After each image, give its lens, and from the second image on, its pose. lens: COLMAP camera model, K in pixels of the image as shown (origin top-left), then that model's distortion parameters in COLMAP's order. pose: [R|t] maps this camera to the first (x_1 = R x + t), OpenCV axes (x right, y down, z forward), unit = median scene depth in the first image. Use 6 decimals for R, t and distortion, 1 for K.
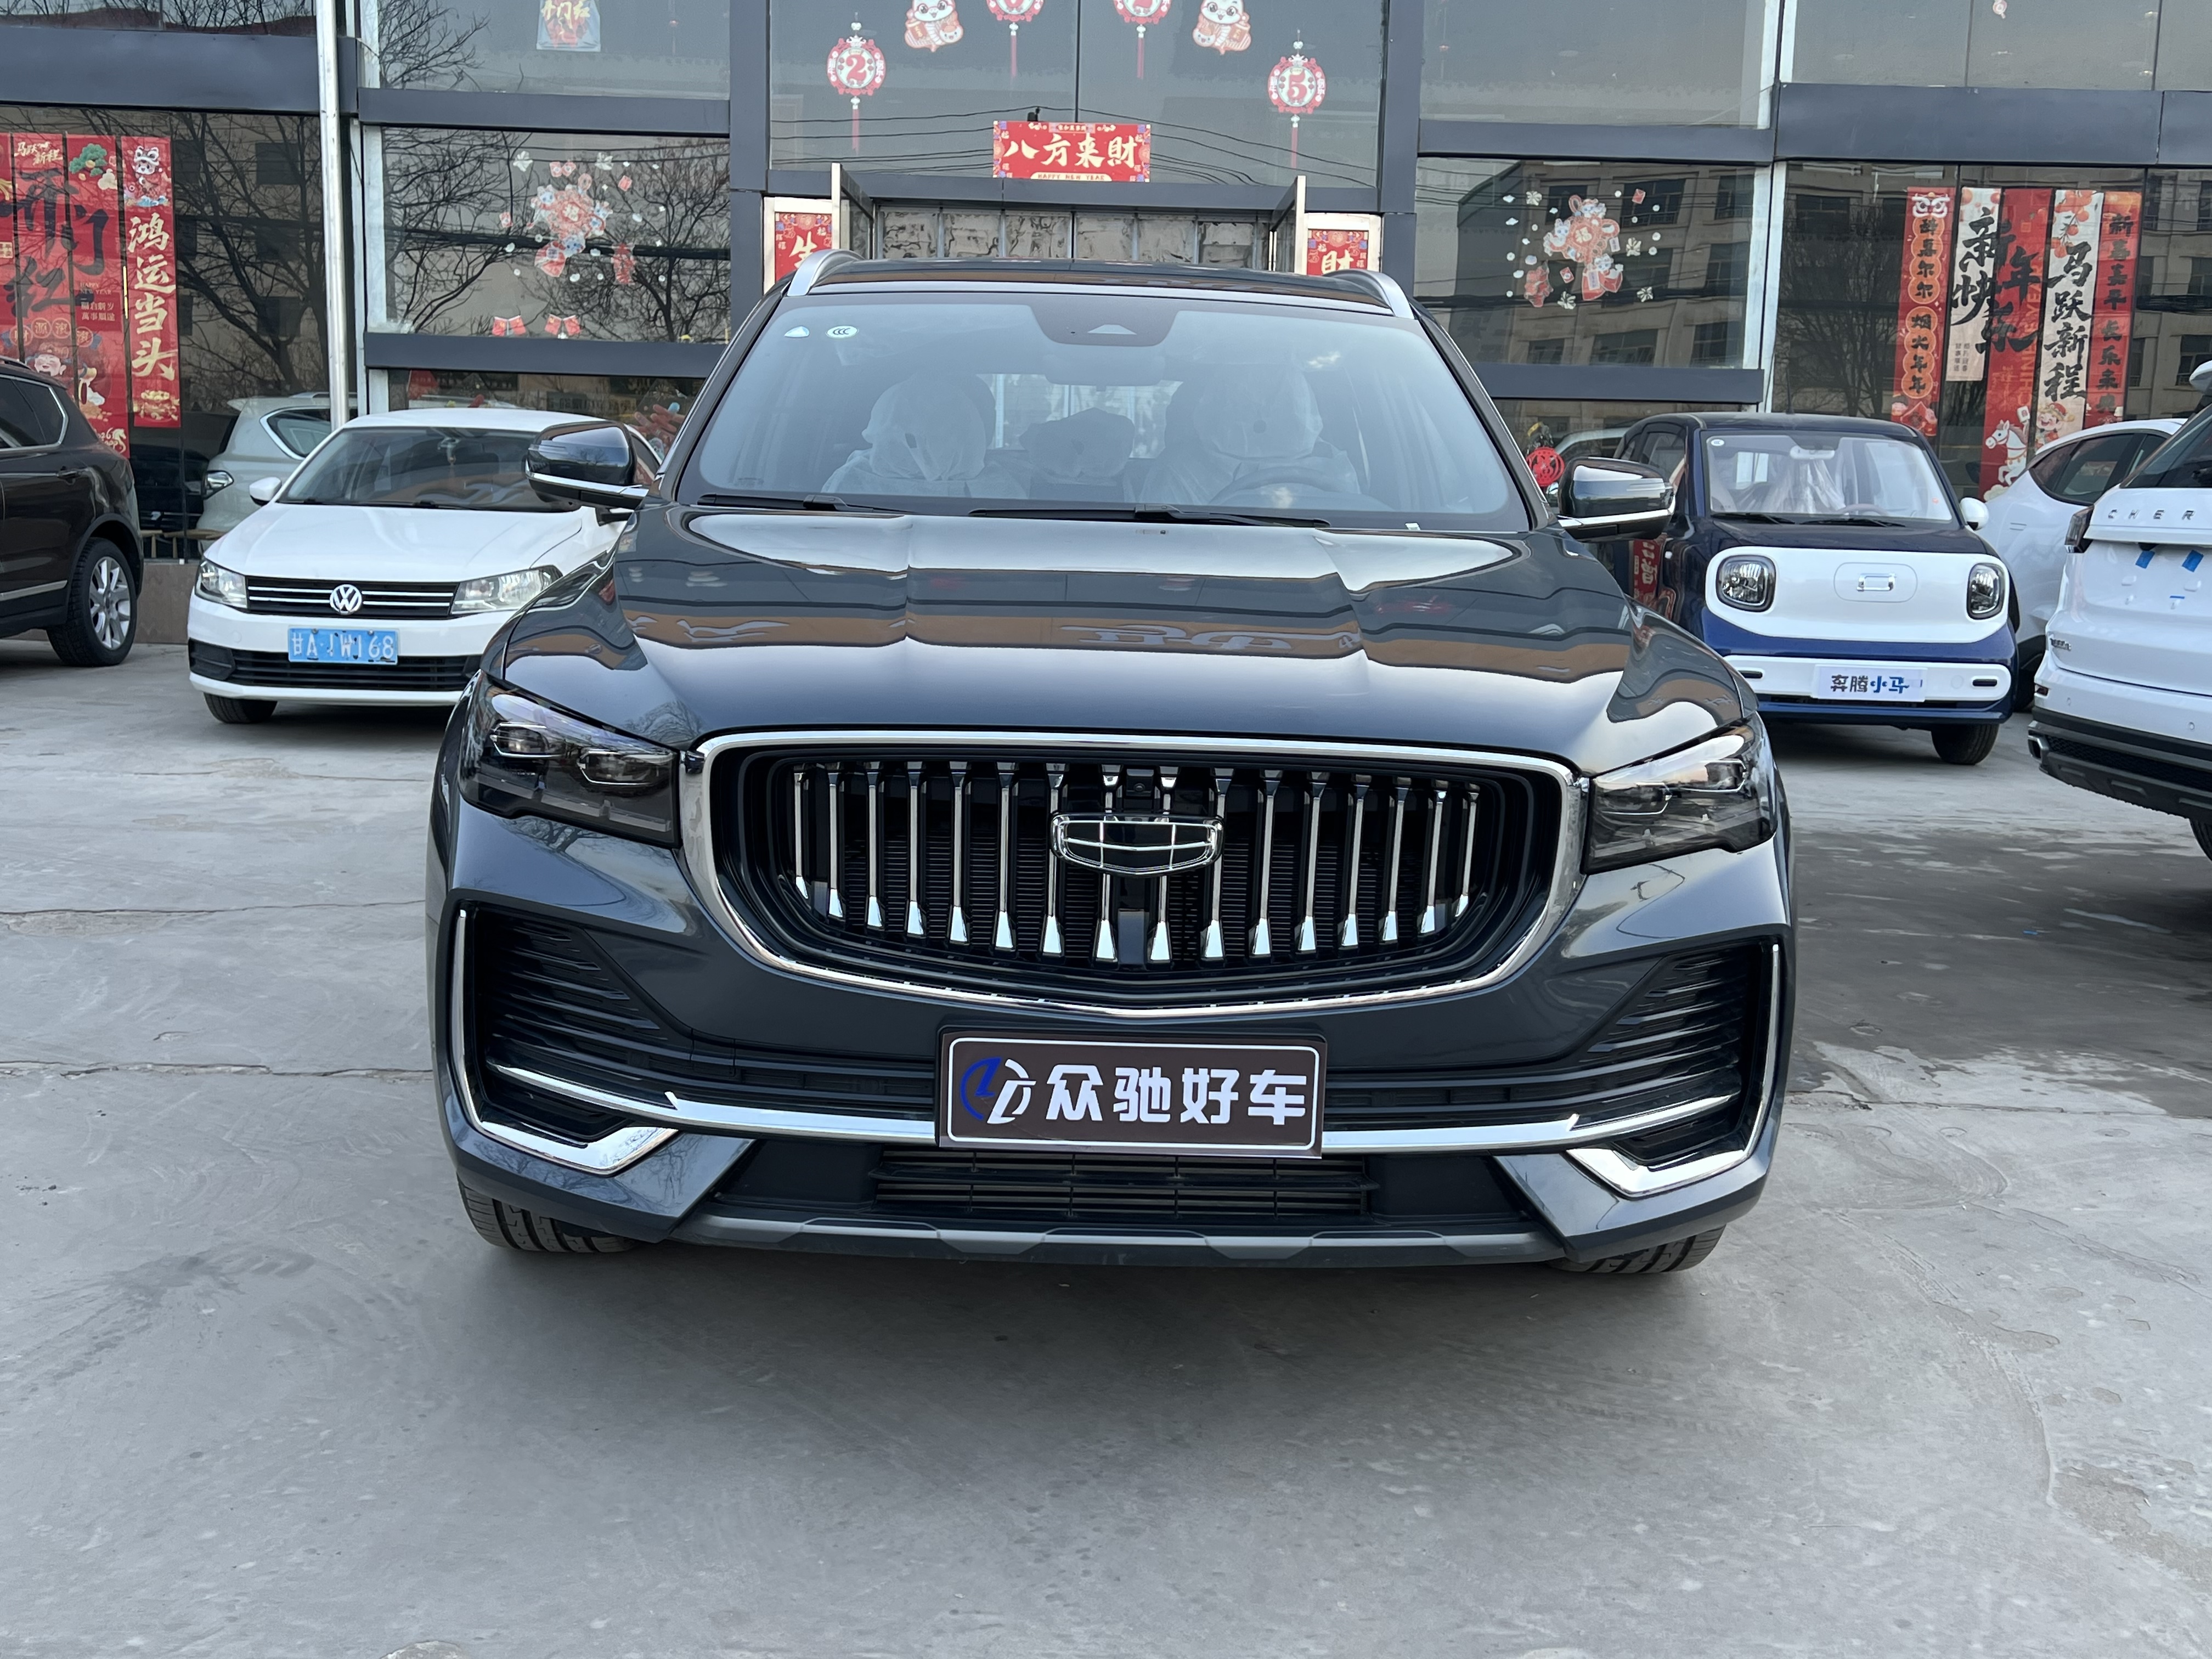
lens RADIAL K [[2041.7, 0, 1095.1], [0, 2041.7, 825.2], [0, 0, 1]] dist [0.060860, -0.070935]
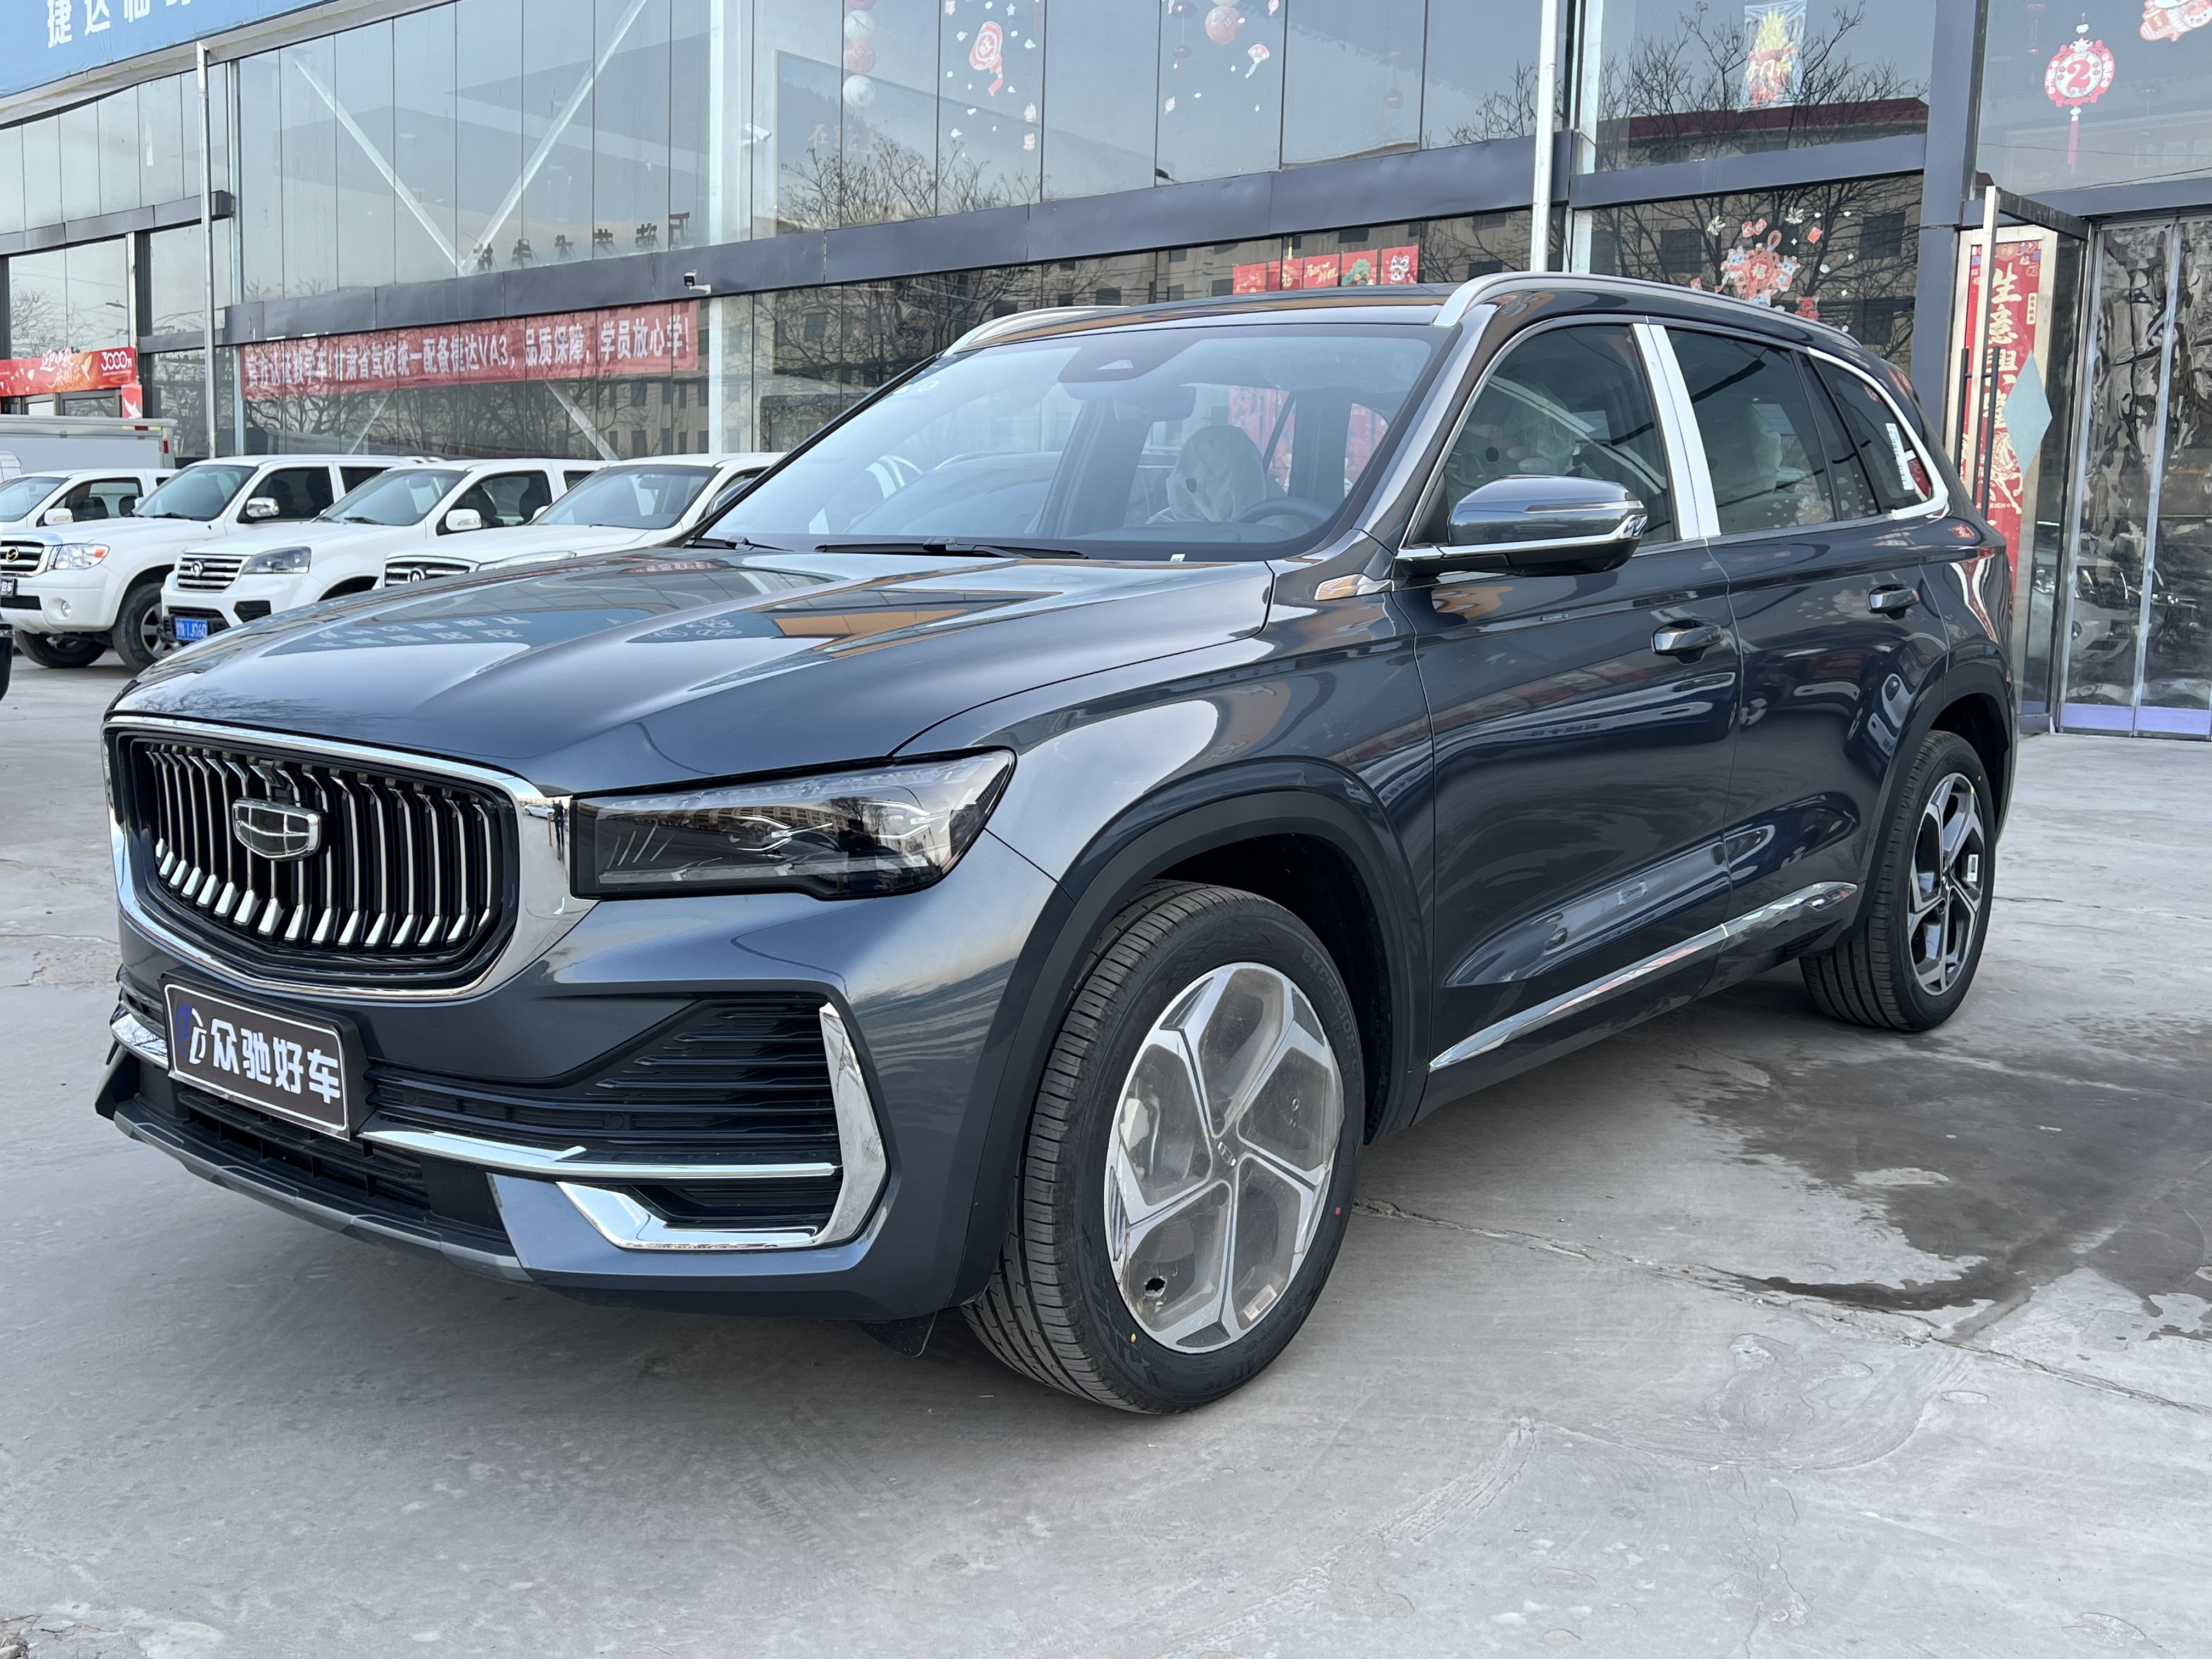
lens RADIAL K [[2040.9, 0, 1082.1], [0, 2040.9, 806.1], [0, 0, 1]] dist [0.033298, -0.019570]
pose [[0.761560, 0.064703, -0.644857, 0.876395], [-0.091472, 0.995775, -0.008114, -0.029378], [0.641607, 0.065165, 0.764261, 0.343892]]
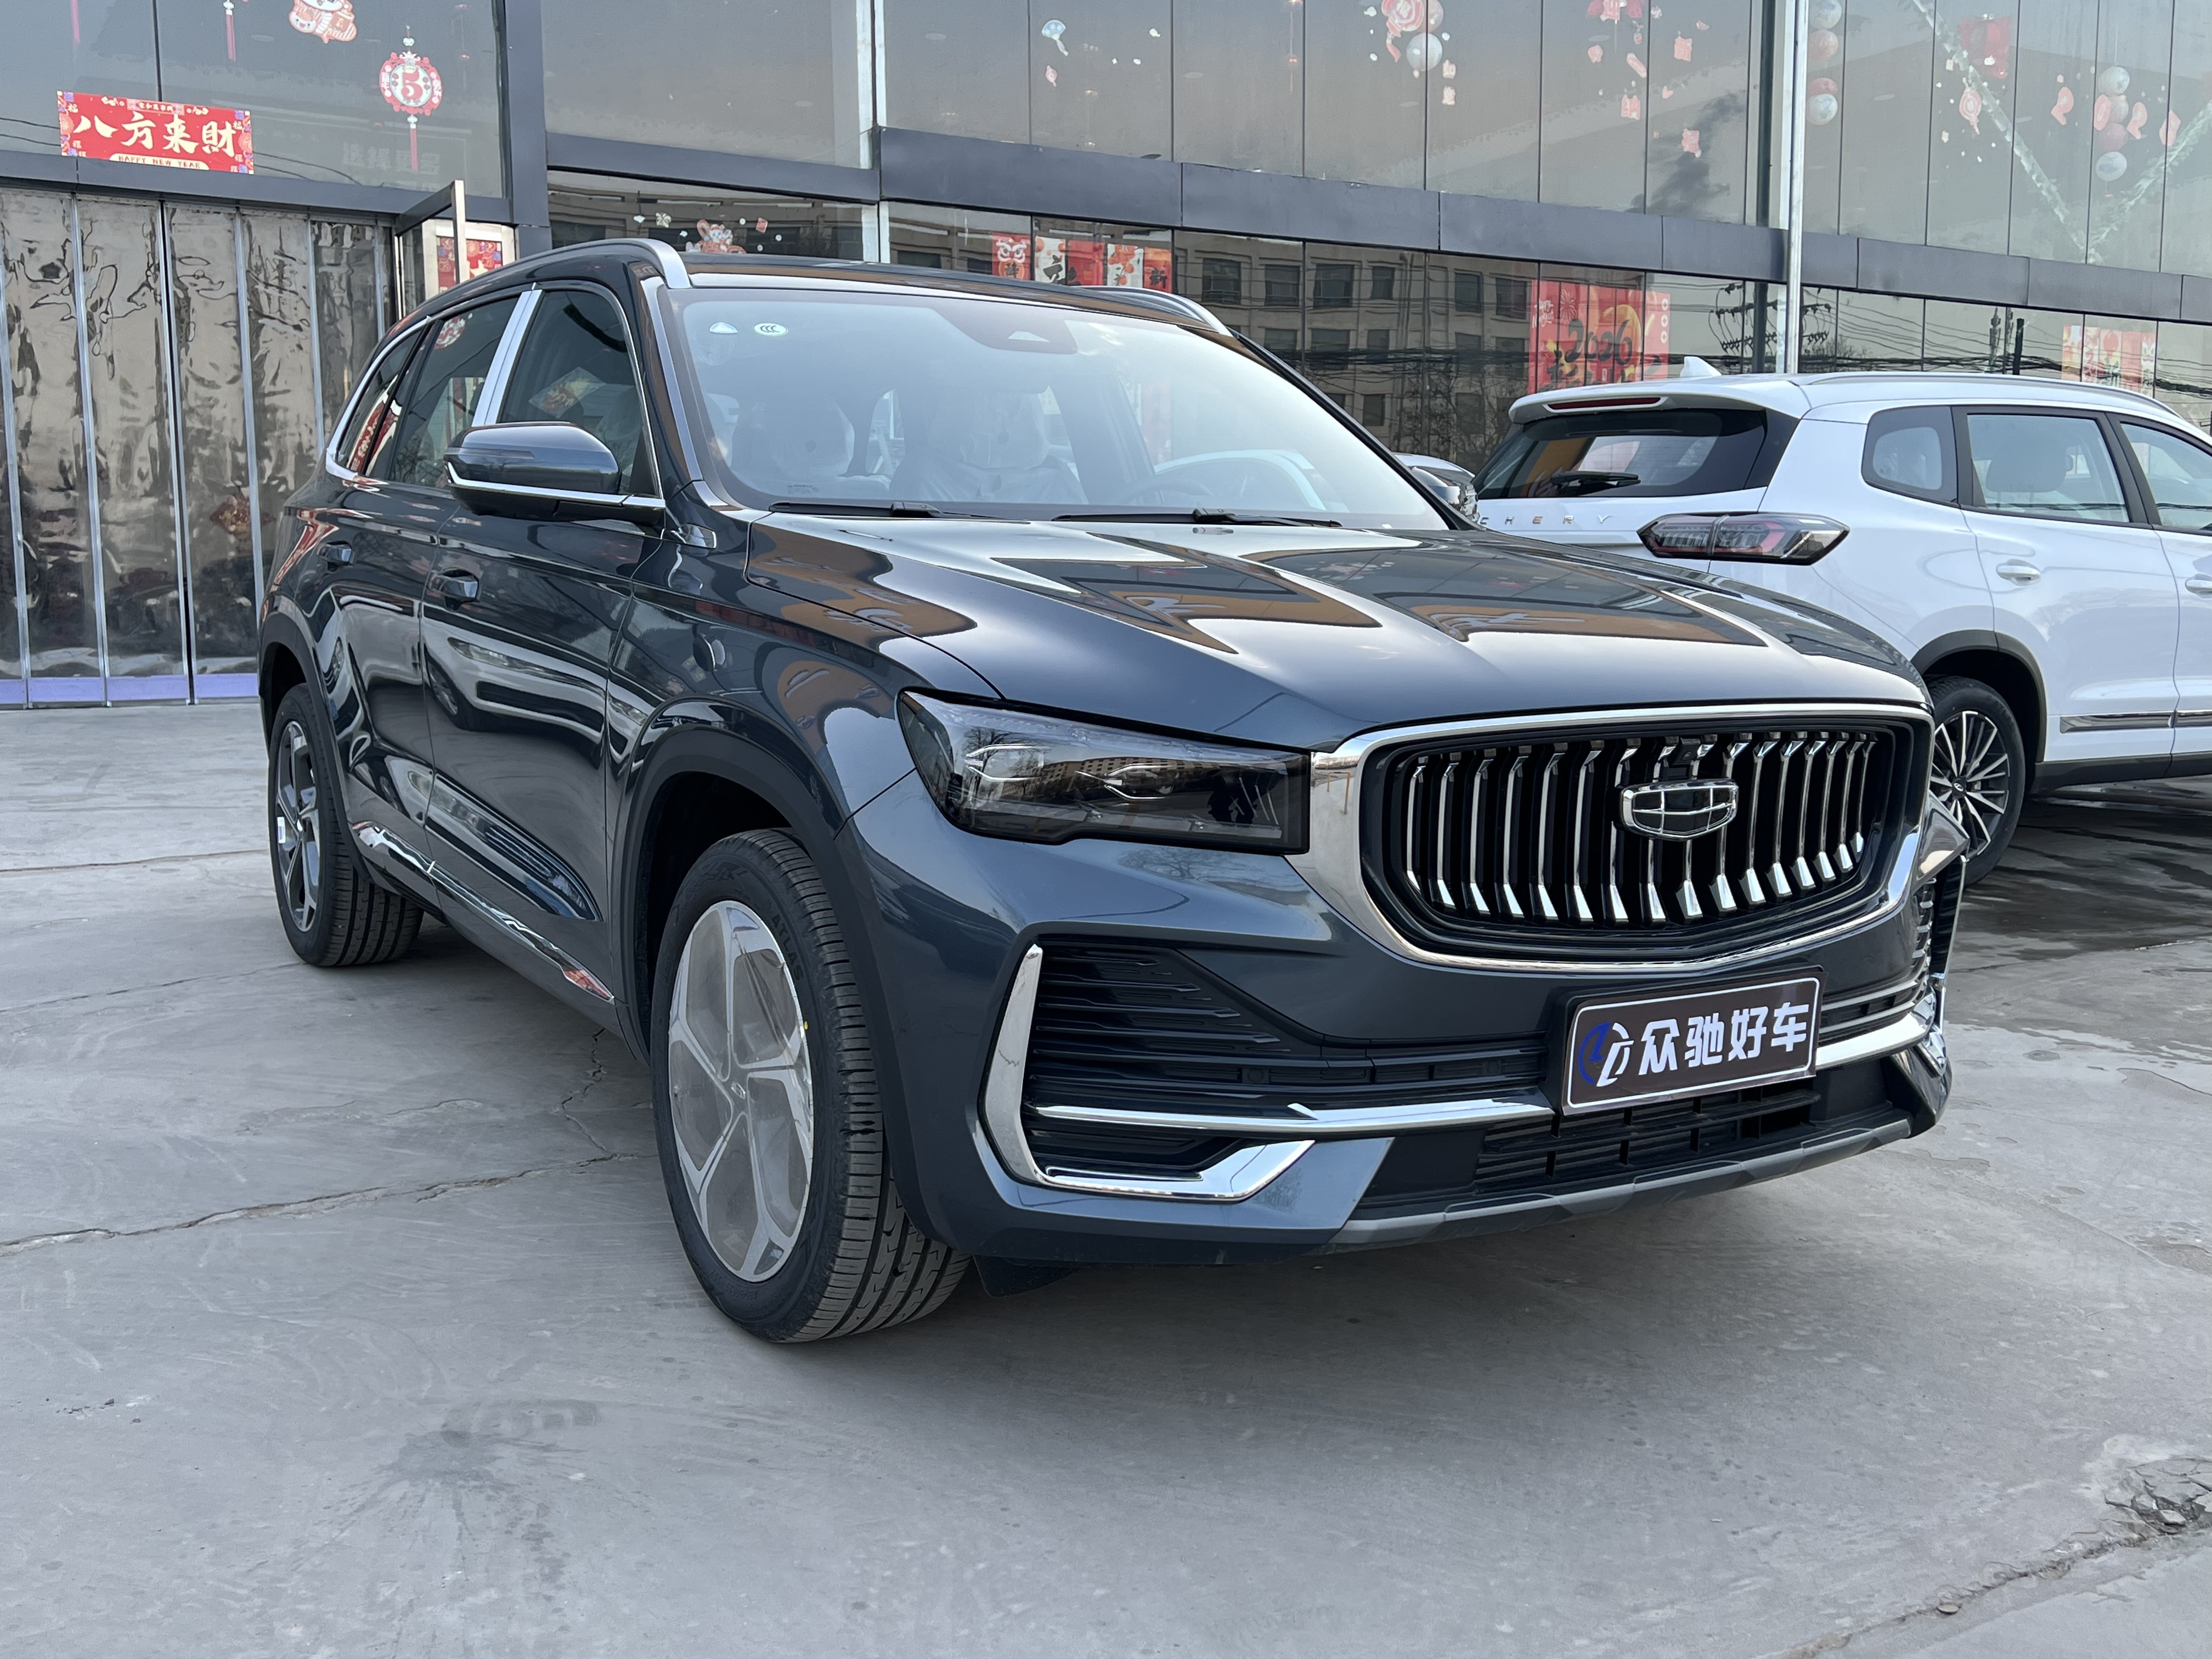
lens RADIAL K [[2041.7, 0, 1095.1], [0, 2041.7, 825.2], [0, 0, 1]] dist [0.060860, -0.070935]
pose [[0.871495, -0.083591, 0.483227, -0.632469], [0.088917, 0.995968, 0.011926, -0.019736], [-0.482276, 0.032573, 0.875414, 0.157693]]
